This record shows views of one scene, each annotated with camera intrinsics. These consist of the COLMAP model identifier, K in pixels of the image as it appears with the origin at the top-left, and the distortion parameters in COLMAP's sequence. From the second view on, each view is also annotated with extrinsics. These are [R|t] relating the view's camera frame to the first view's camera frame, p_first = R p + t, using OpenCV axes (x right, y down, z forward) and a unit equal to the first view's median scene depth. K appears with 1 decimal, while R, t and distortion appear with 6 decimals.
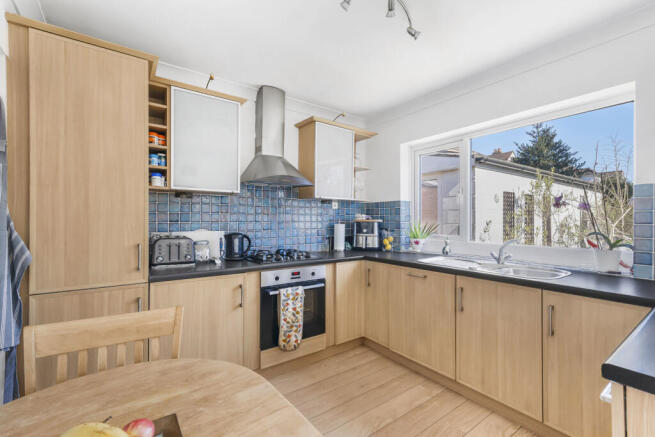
lens RADIAL K [[296.5, 0, 328.7], [0, 296.5, 214.0], [0, 0, 1]] dist [0.013038, 0.000378]
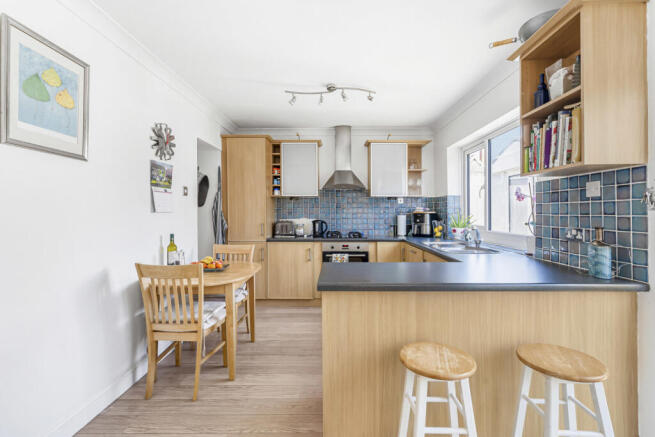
lens RADIAL K [[330.1, 0, 328.4], [0, 330.1, 216.6], [0, 0, 1]] dist [0.000252, -0.000003]
pose [[0.787369, 0.003288, -0.616473, 0.891041], [0.014444, 0.999613, 0.023780, 0.001149], [0.616313, -0.027628, 0.787017, -0.431694]]
